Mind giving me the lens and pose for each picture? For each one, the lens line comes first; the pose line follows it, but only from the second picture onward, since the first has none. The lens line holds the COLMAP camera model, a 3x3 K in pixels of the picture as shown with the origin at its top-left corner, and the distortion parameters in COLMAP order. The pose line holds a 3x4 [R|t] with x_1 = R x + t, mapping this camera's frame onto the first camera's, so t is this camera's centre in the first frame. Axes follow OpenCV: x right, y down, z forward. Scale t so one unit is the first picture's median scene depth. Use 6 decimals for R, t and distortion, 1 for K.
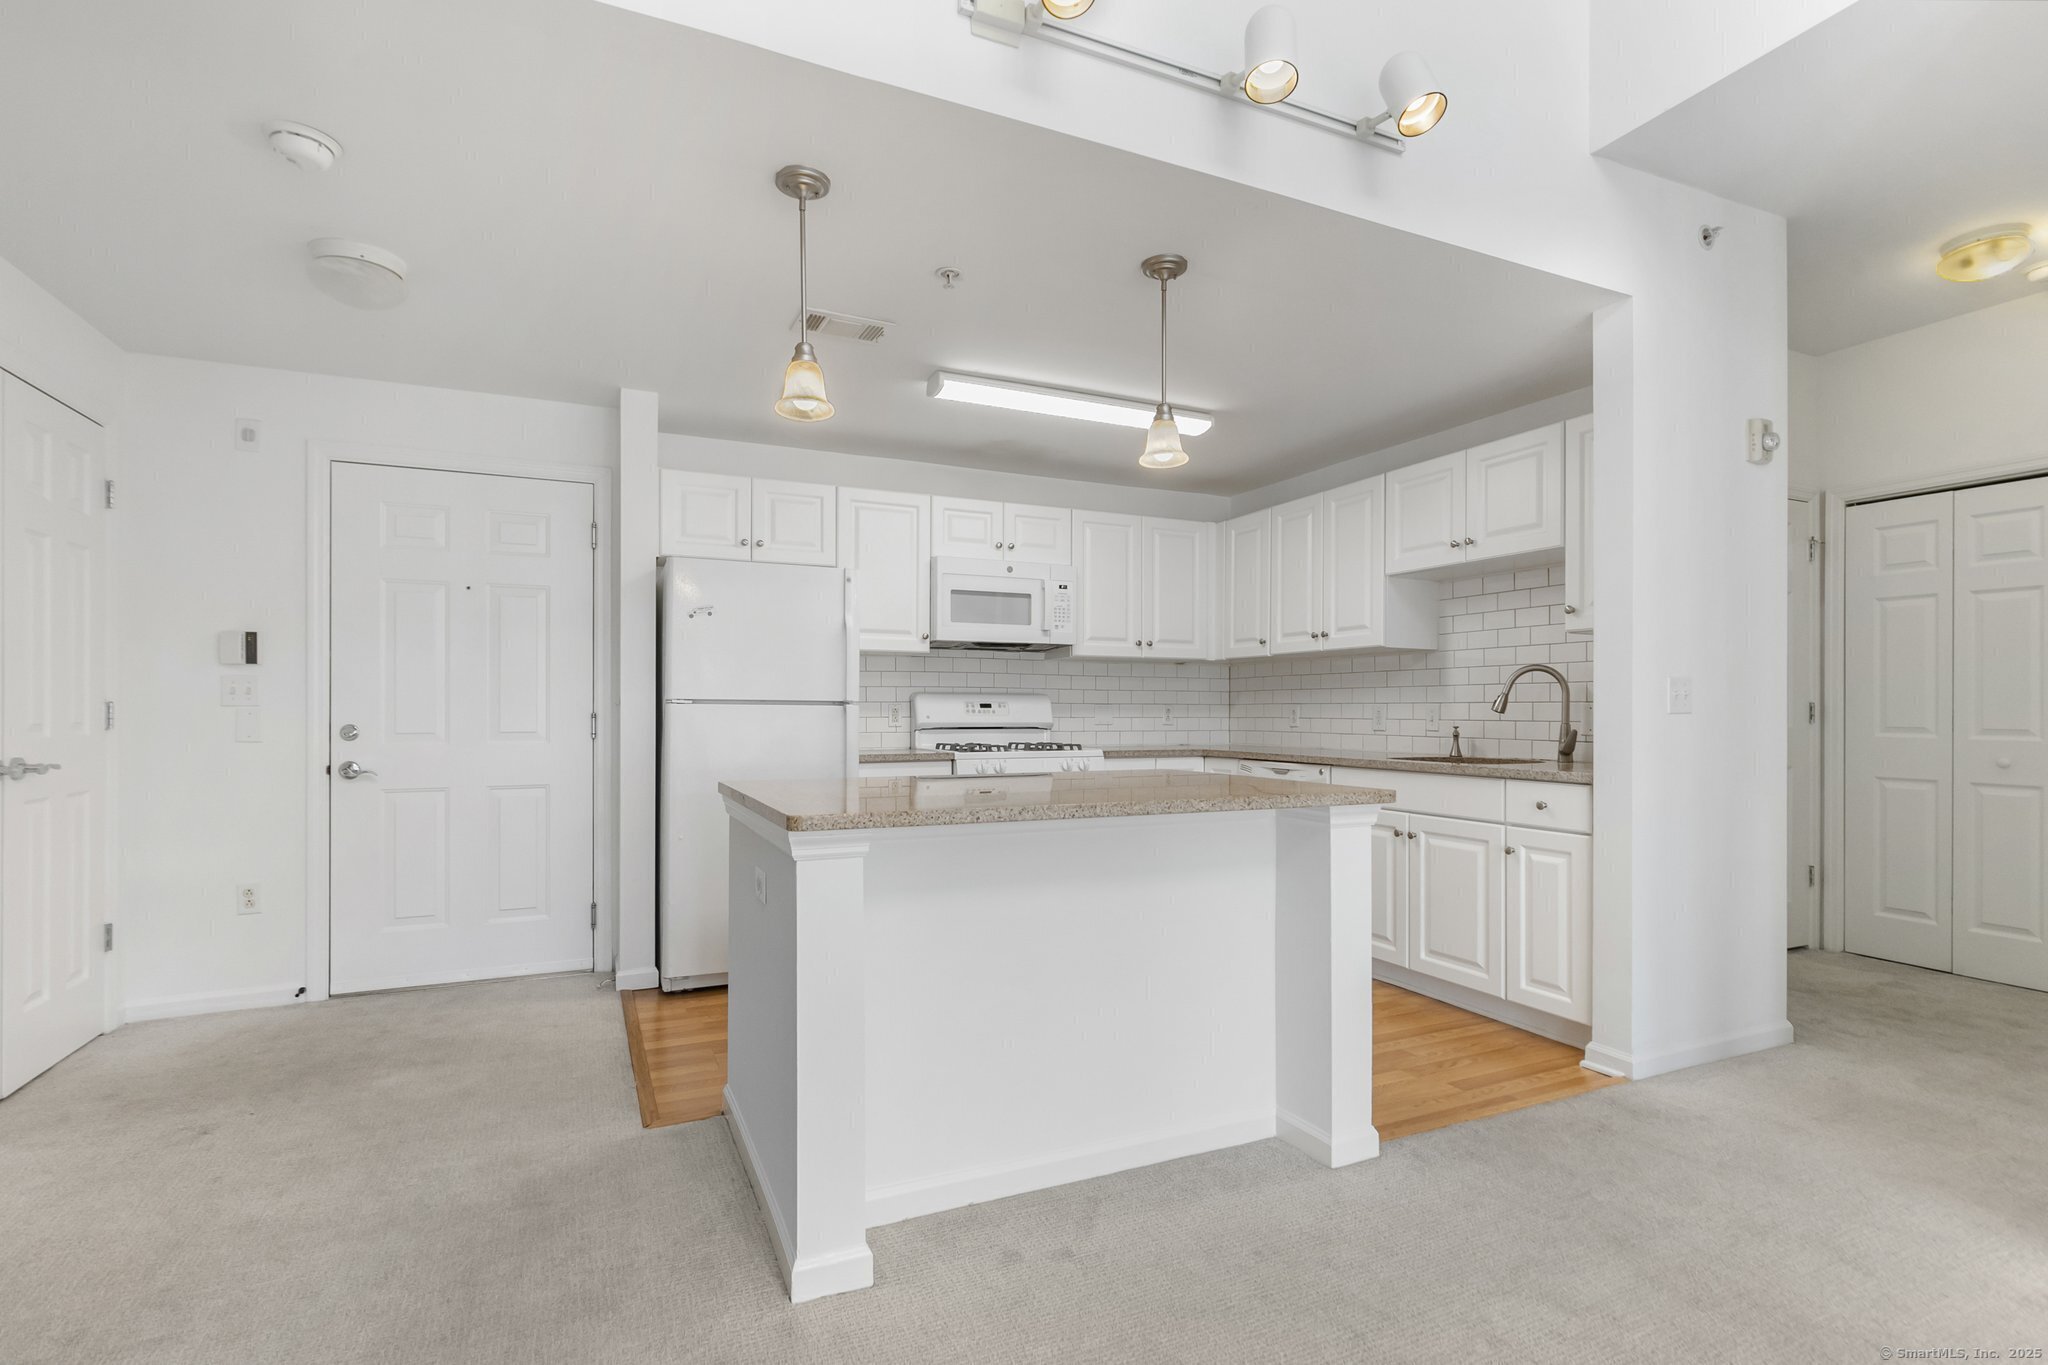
lens RADIAL K [[959.8, 0, 1020.7], [0, 959.8, 706.4], [0, 0, 1]] dist [-0.002223, 0.000065]
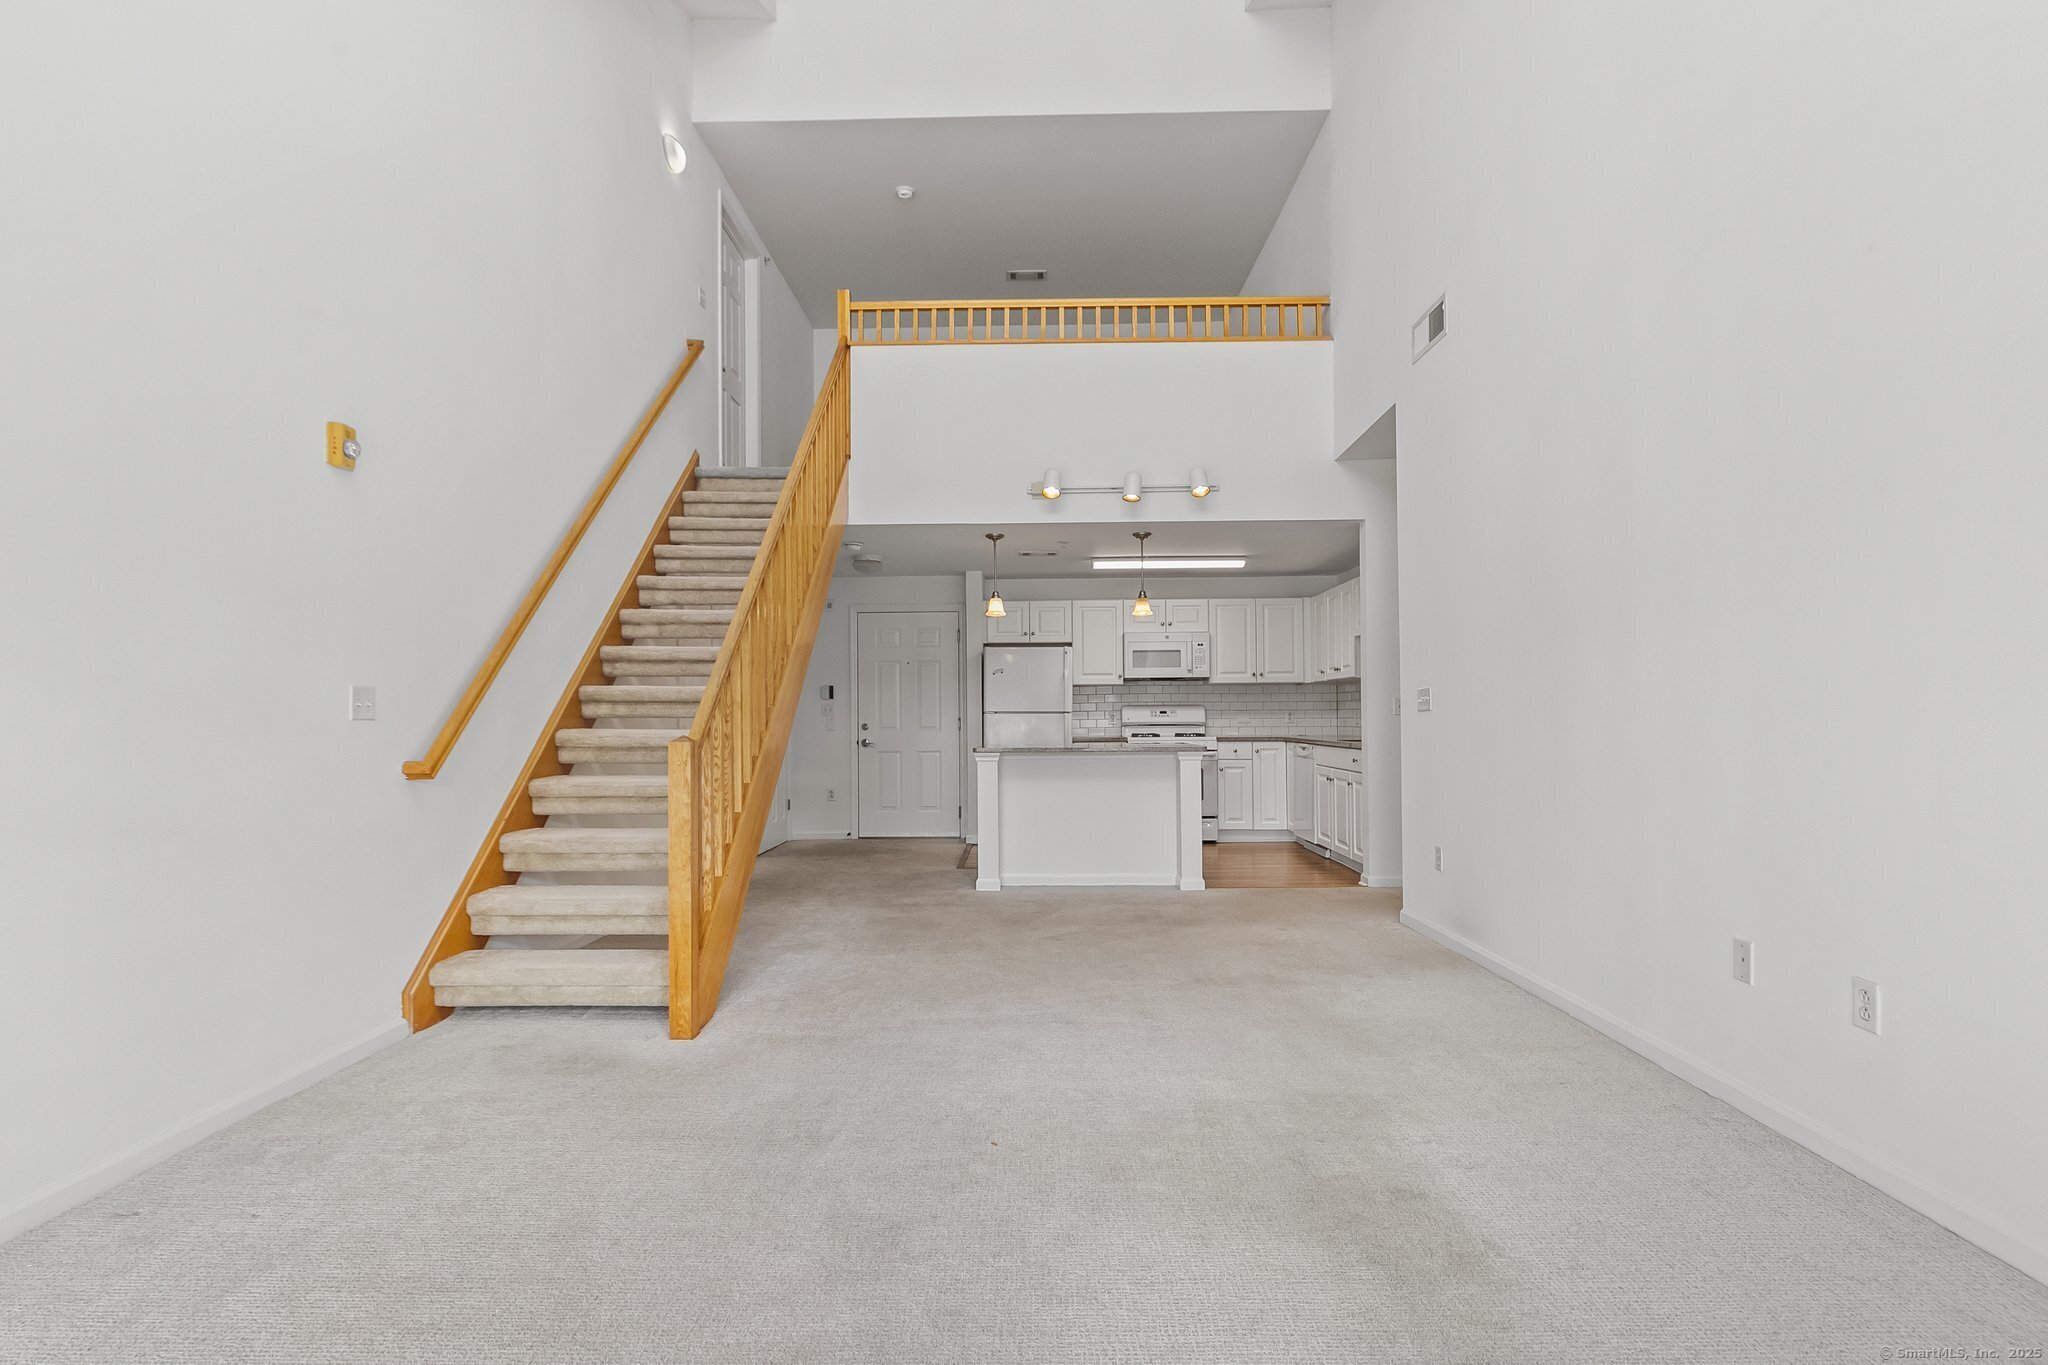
lens RADIAL K [[992.1, 0, 1022.4], [0, 992.1, 696.5], [0, 0, 1]] dist [0.000964, -0.000743]
pose [[0.901867, -0.015355, -0.431742, 0.611509], [0.009851, 0.999839, -0.014981, -0.005899], [0.431902, 0.009258, 0.901873, -0.898040]]
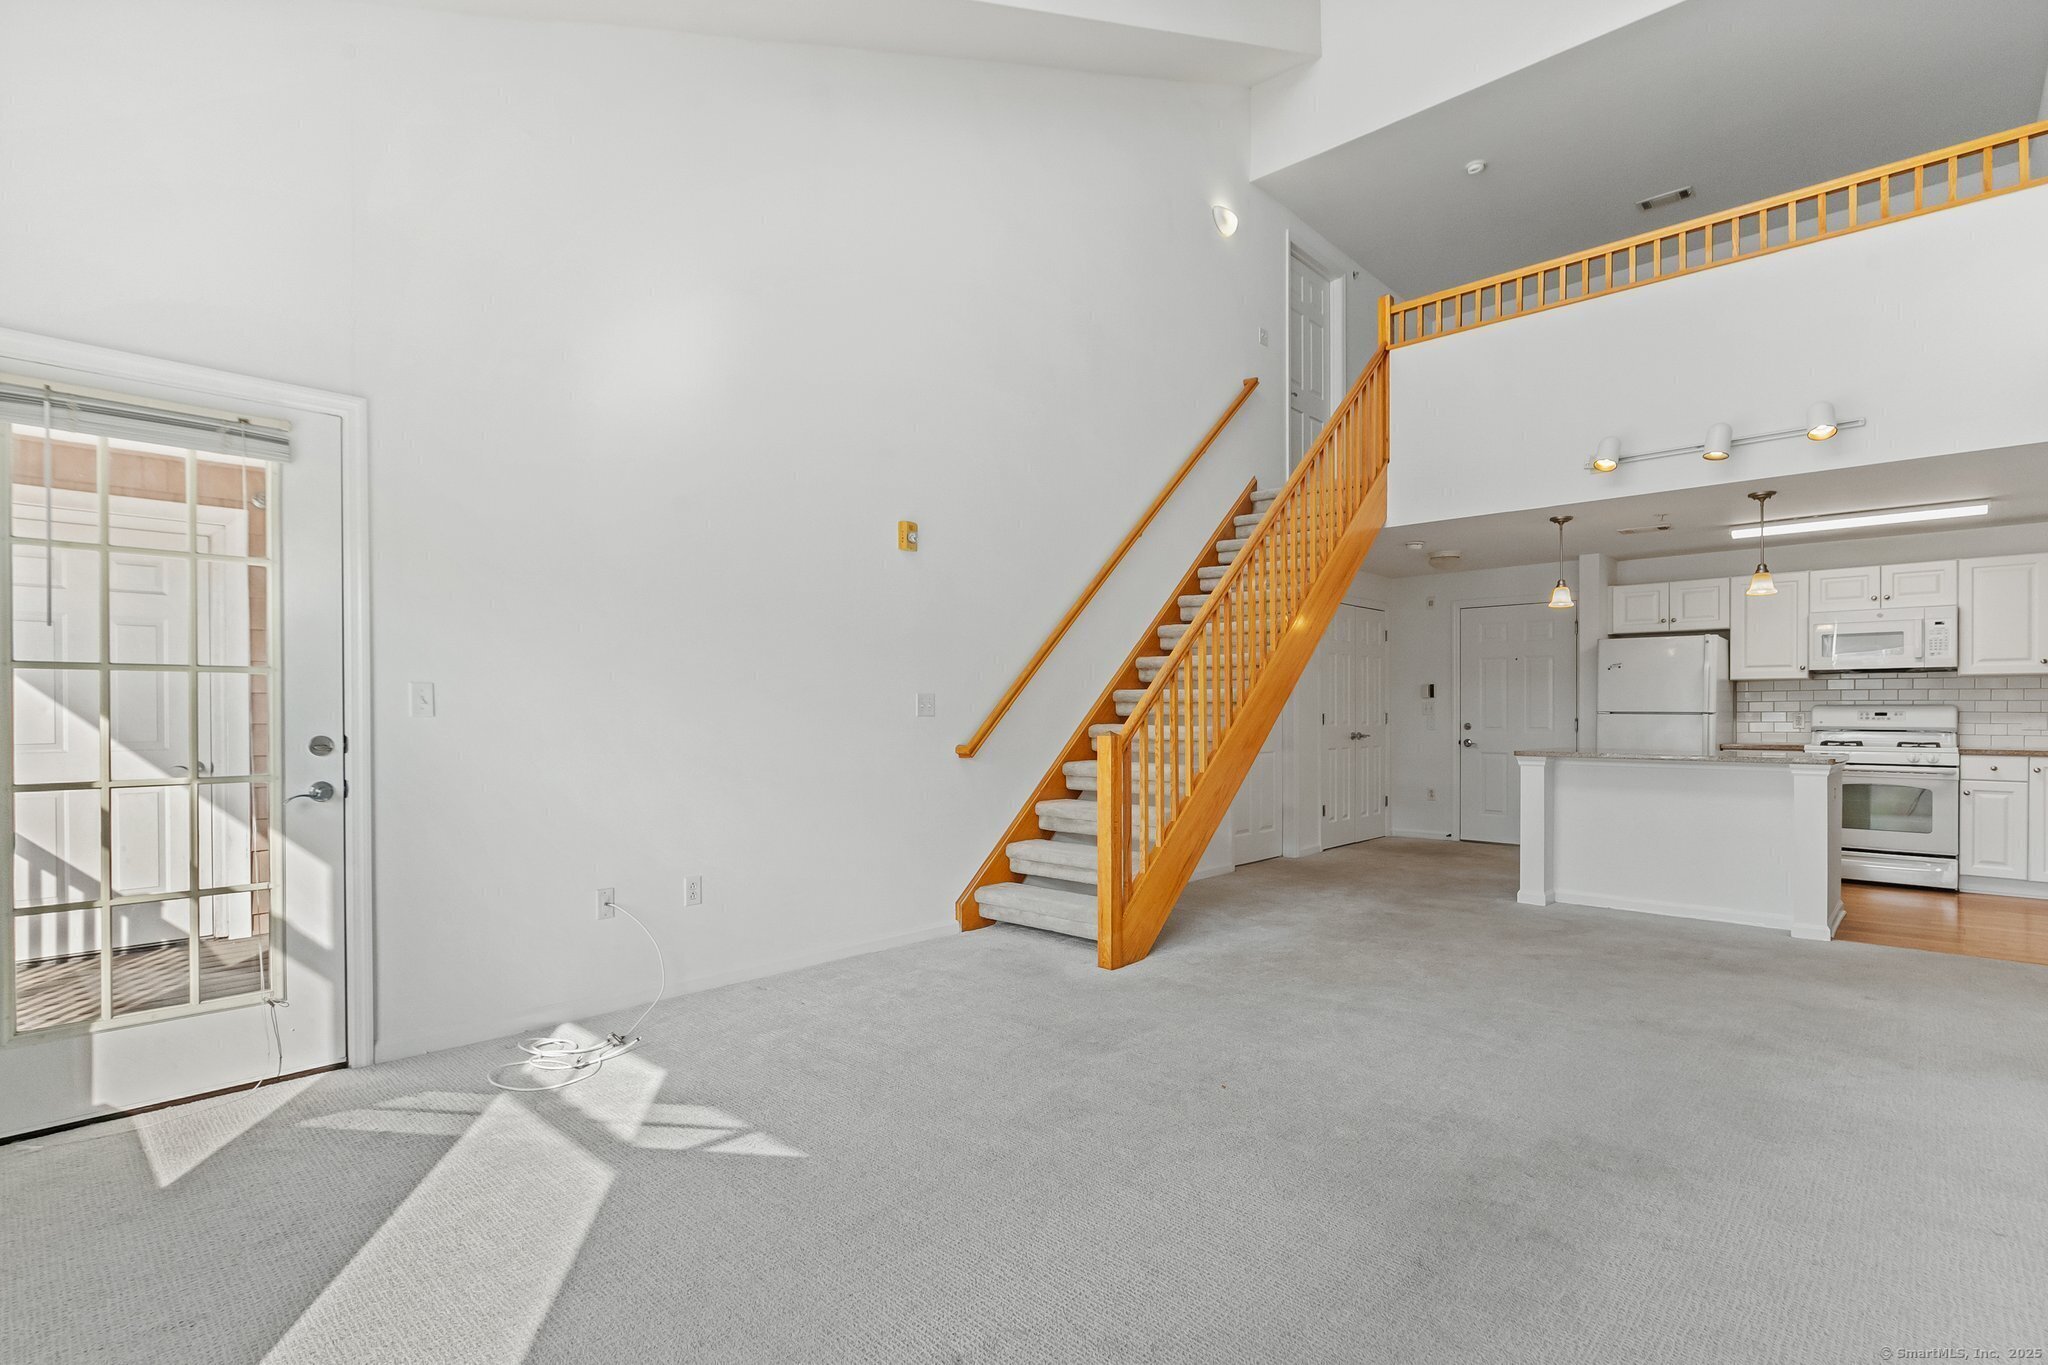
lens RADIAL K [[980.9, 0, 1025.0], [0, 980.9, 714.2], [0, 0, 1]] dist [0.000182, 0.000450]
pose [[0.381372, -0.000072, -0.924422, 0.917825], [0.003410, 0.999993, 0.001328, -0.007588], [0.924416, -0.003658, 0.381369, -0.751532]]
